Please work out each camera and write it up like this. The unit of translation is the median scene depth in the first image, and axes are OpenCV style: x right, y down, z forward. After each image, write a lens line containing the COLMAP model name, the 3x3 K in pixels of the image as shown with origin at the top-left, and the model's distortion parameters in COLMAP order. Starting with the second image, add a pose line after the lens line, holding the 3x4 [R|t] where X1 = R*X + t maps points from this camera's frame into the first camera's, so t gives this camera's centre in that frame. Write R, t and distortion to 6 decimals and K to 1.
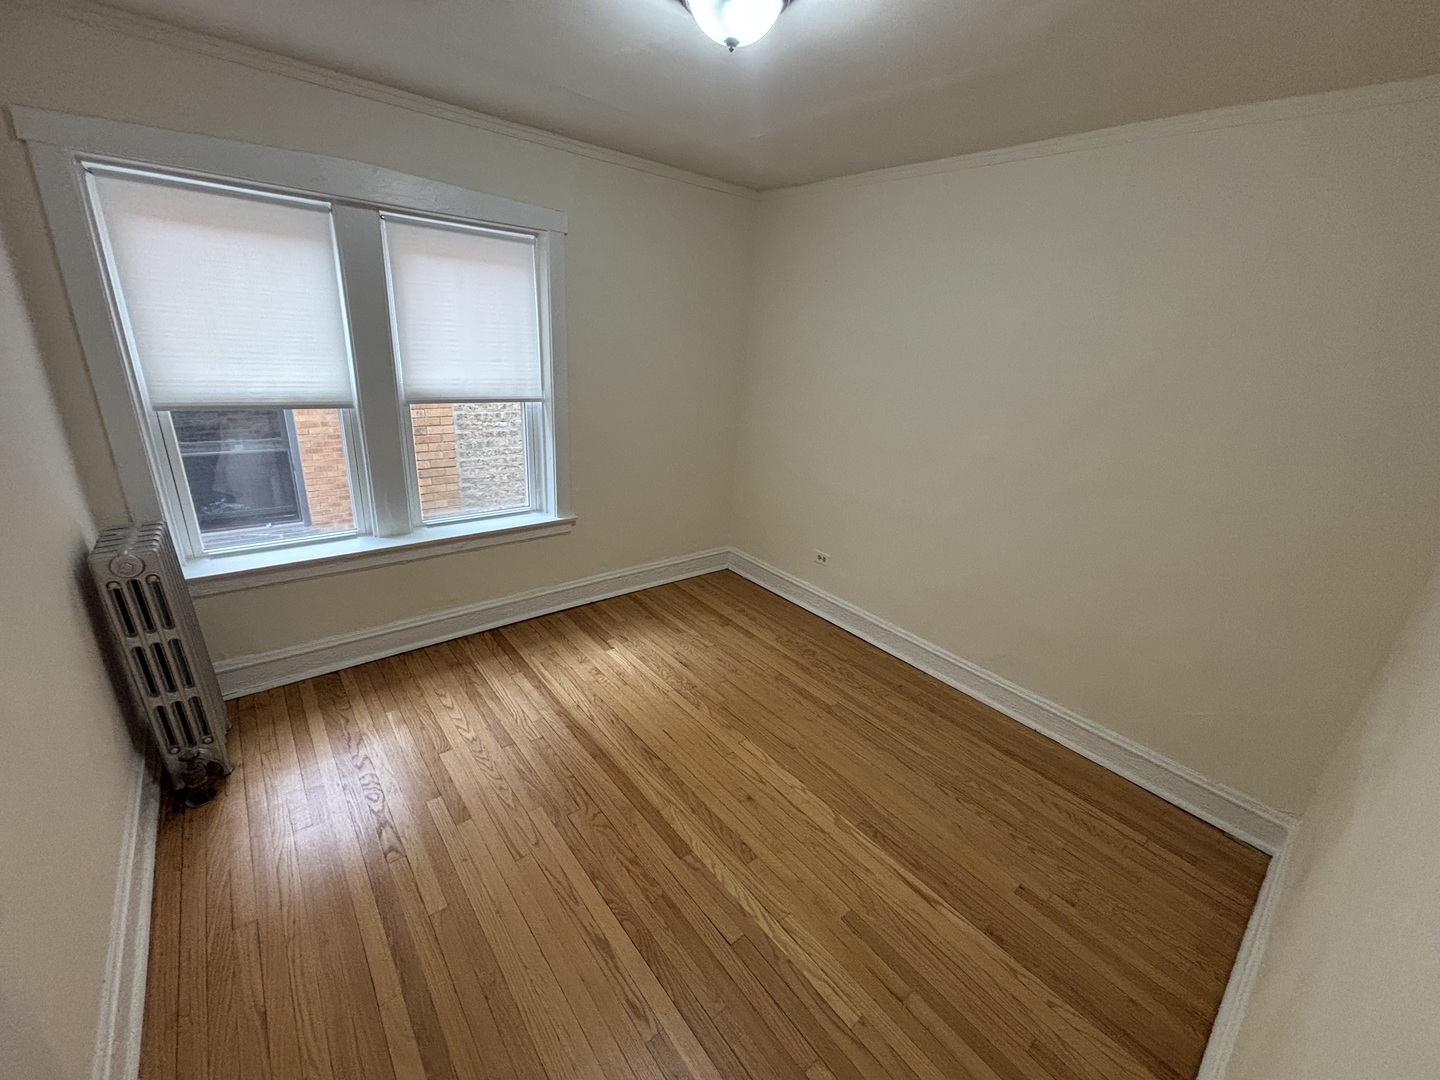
lens RADIAL K [[584.6, 0, 715.2], [0, 584.6, 538.7], [0, 0, 1]] dist [0.013708, -0.000711]
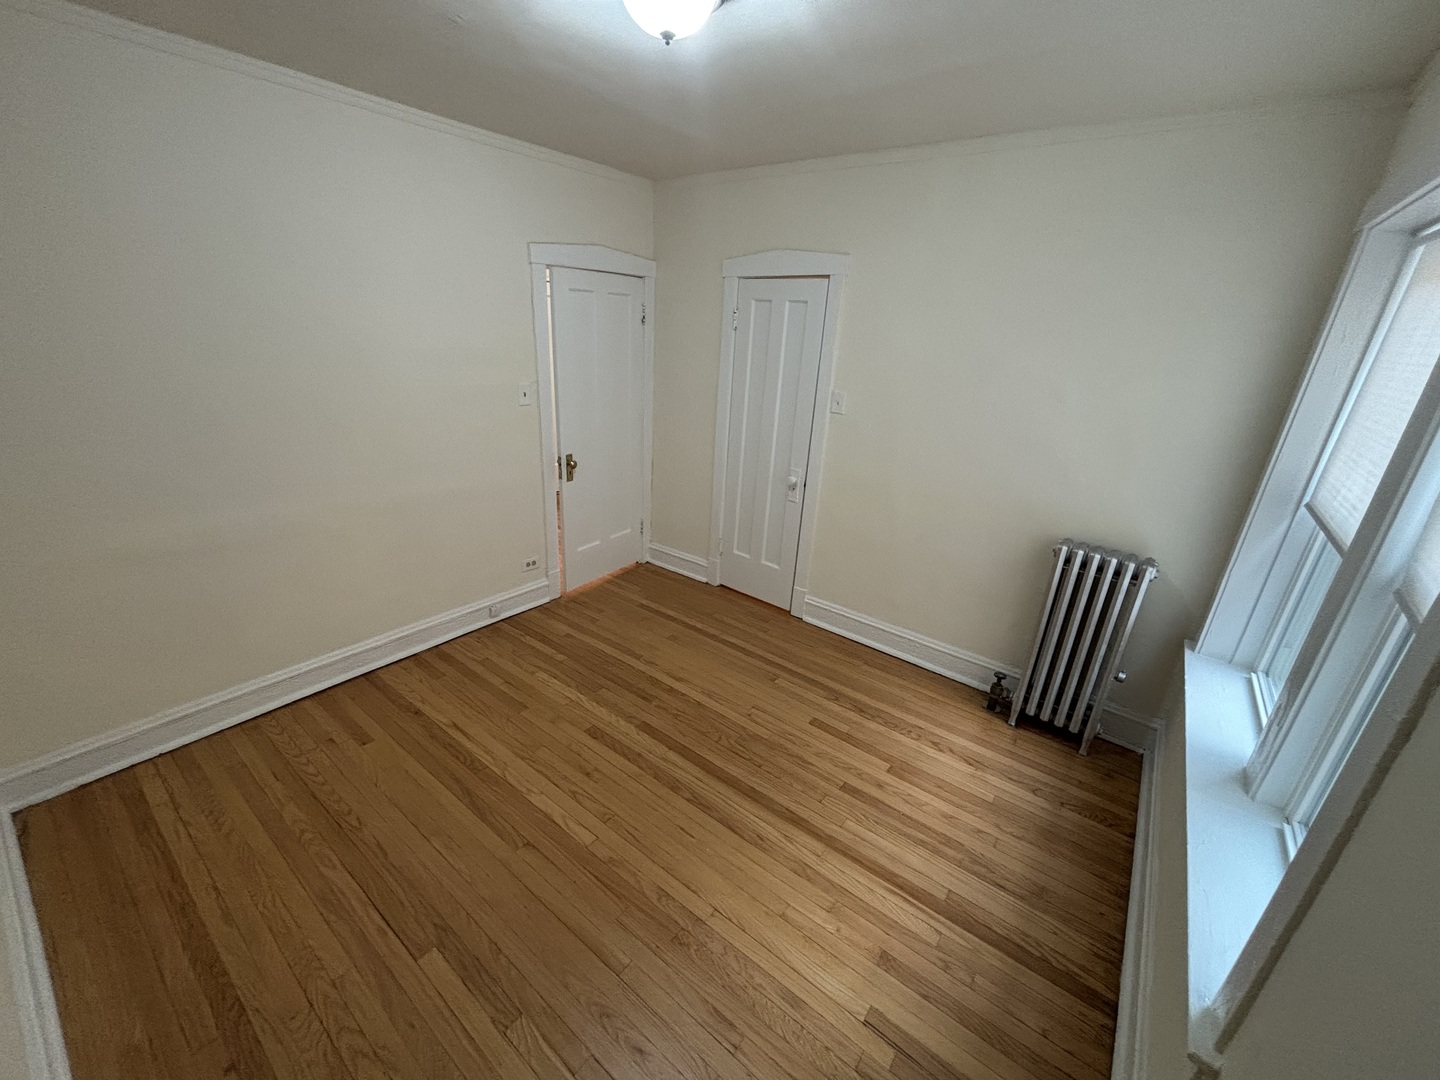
lens RADIAL K [[584.6, 0, 715.2], [0, 584.6, 538.7], [0, 0, 1]] dist [0.013708, -0.000711]
pose [[-0.969186, -0.036160, -0.243662, 0.099492], [-0.185440, 0.758209, 0.625085, -0.517406], [0.162144, 0.651009, -0.741551, 1.418058]]
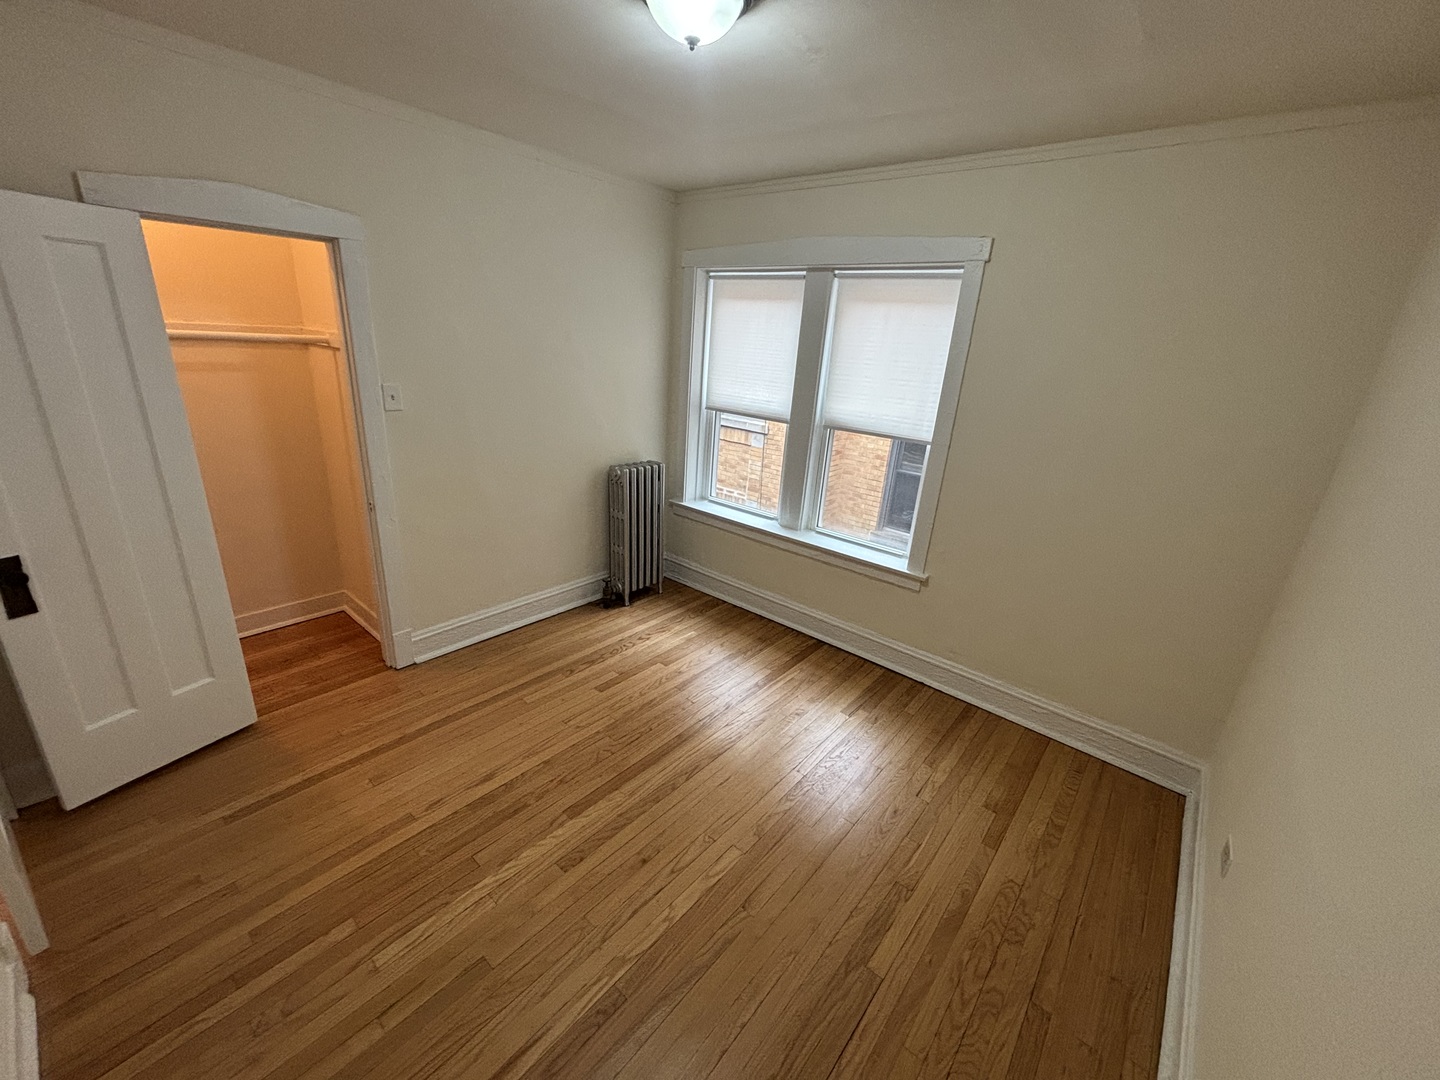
lens RADIAL K [[584.6, 0, 715.2], [0, 584.6, 538.7], [0, 0, 1]] dist [0.013708, -0.000711]
pose [[0.176977, 0.270847, -0.946214, 0.724547], [-0.381156, 0.905230, 0.187825, -0.188513], [0.907413, 0.327415, 0.263440, 0.650784]]
